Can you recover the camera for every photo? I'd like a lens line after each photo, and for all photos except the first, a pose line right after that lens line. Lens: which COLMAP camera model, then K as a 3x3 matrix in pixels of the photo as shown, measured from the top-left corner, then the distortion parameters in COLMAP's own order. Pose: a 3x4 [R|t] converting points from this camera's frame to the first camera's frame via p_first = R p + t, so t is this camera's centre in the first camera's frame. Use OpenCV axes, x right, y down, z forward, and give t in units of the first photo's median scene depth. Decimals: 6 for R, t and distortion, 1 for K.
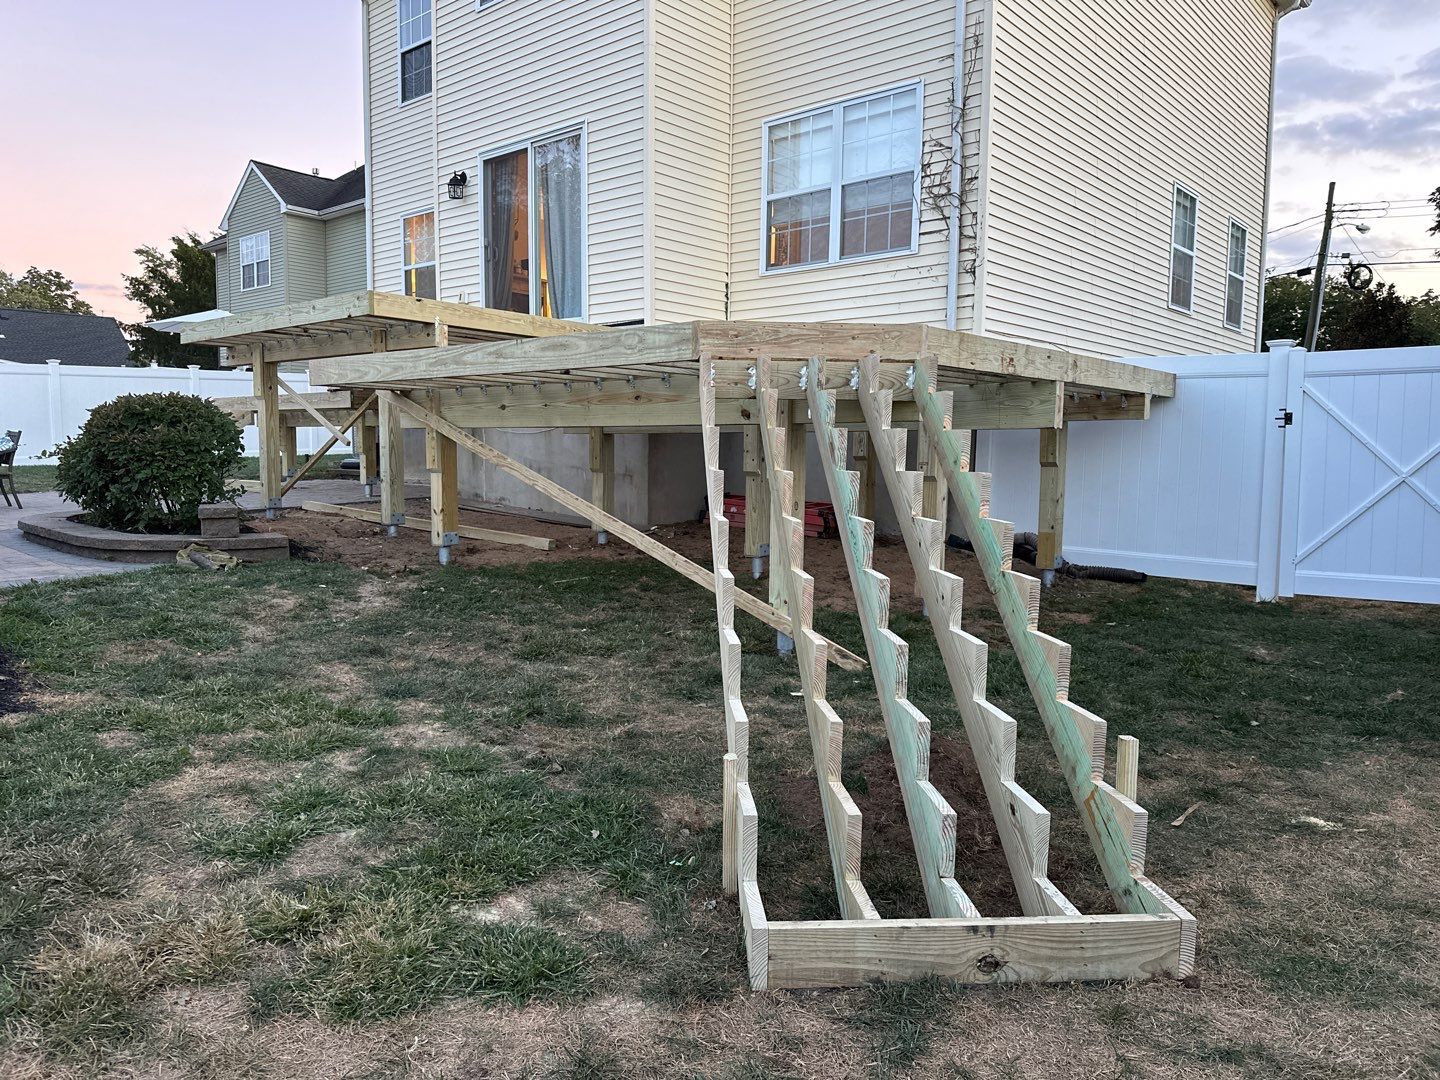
lens RADIAL K [[1011.7, 0, 715.1], [0, 1011.7, 551.4], [0, 0, 1]] dist [0.048369, -0.060321]
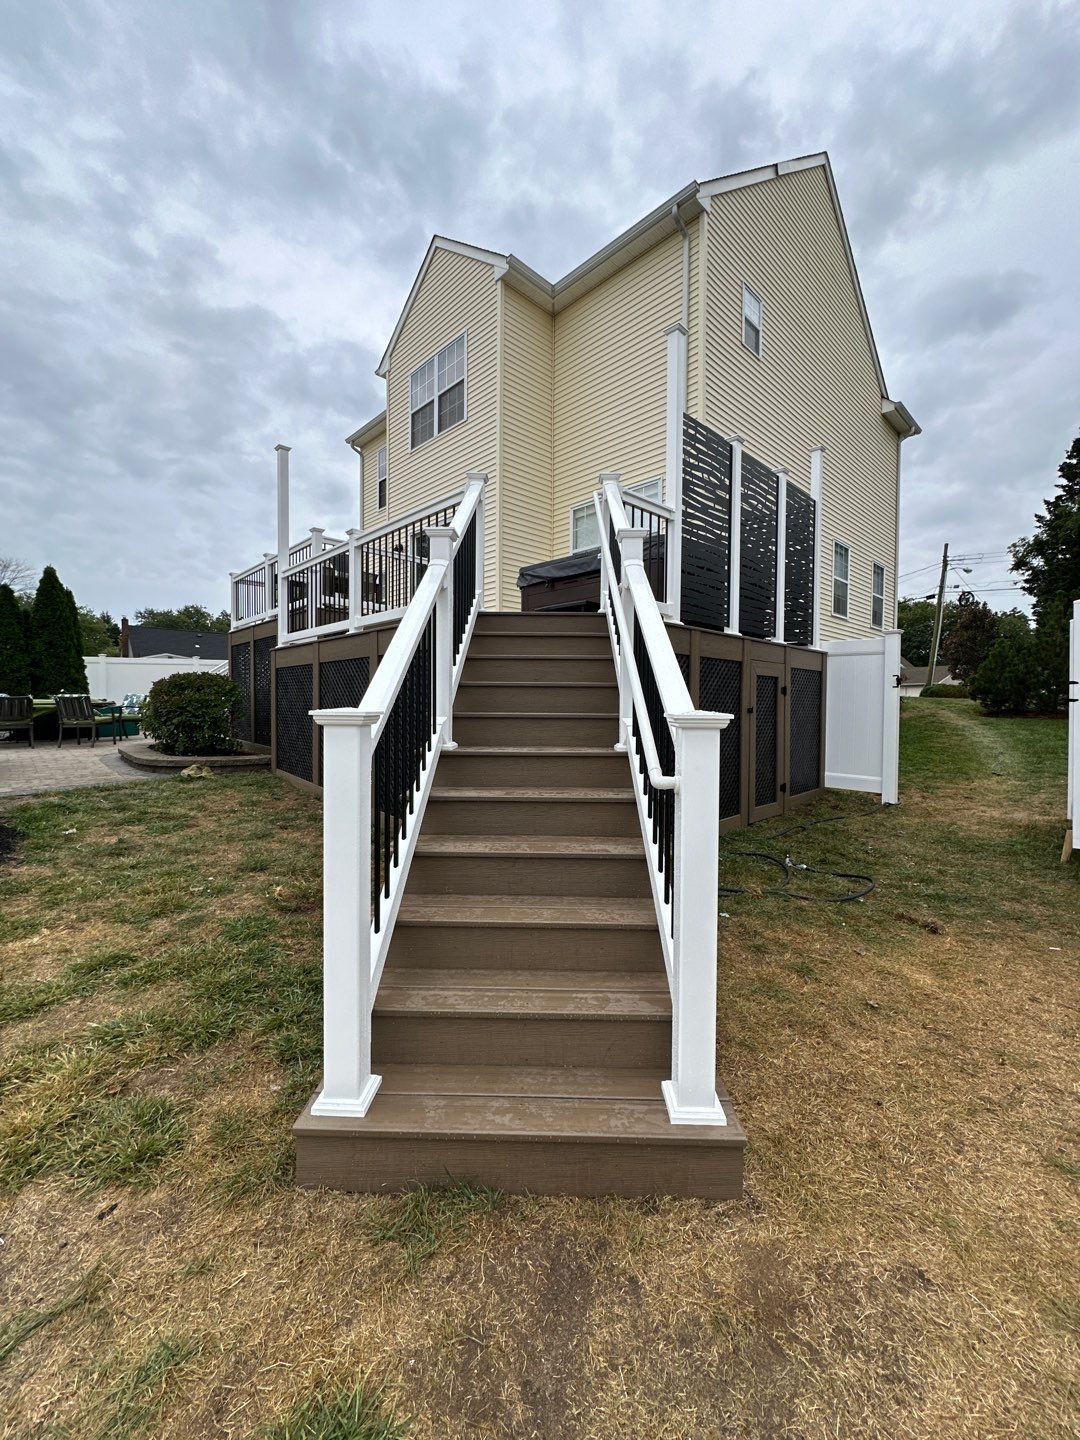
lens RADIAL K [[575.3, 0, 540.8], [0, 575.3, 723.0], [0, 0, 1]] dist [-0.000586, 0.000471]
pose [[0.996204, -0.001826, -0.087031, 0.087073], [-0.004121, 0.997669, -0.068108, -0.007700], [0.086952, 0.068208, 0.993875, 0.093455]]
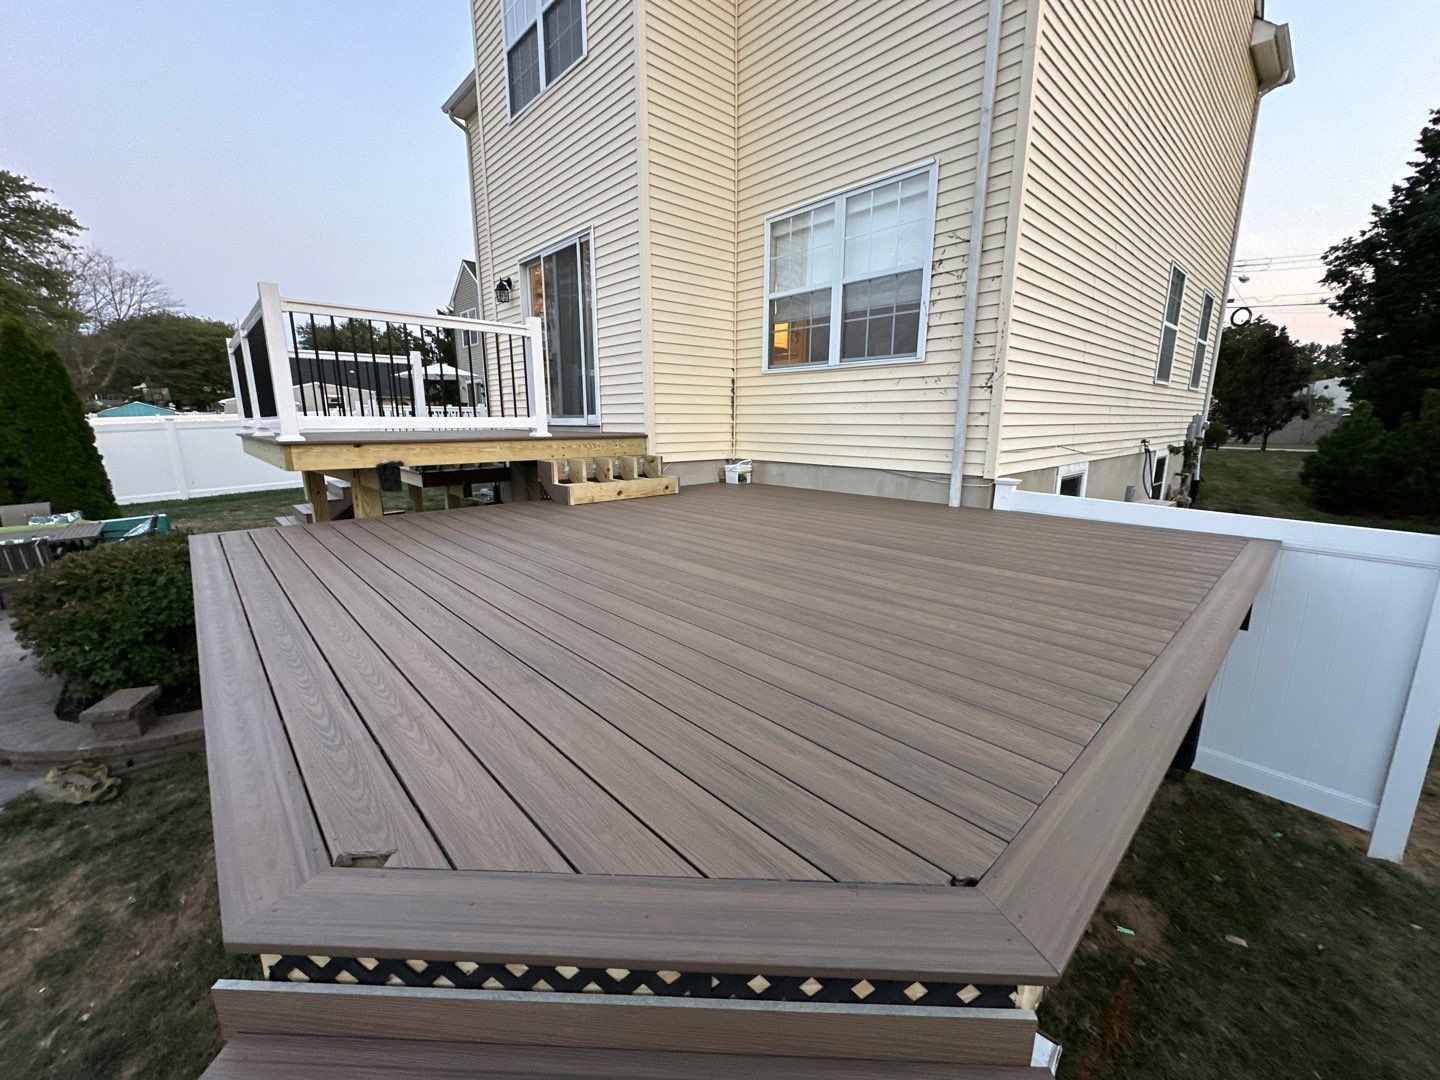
lens RADIAL K [[574.6, 0, 718.3], [0, 574.6, 540.0], [0, 0, 1]] dist [-0.004320, 0.001690]
pose [[0.994207, 0.012294, -0.106773, 0.070307], [-0.000354, 0.993806, 0.111126, -0.185786], [0.107478, -0.110445, 0.988054, 0.439711]]
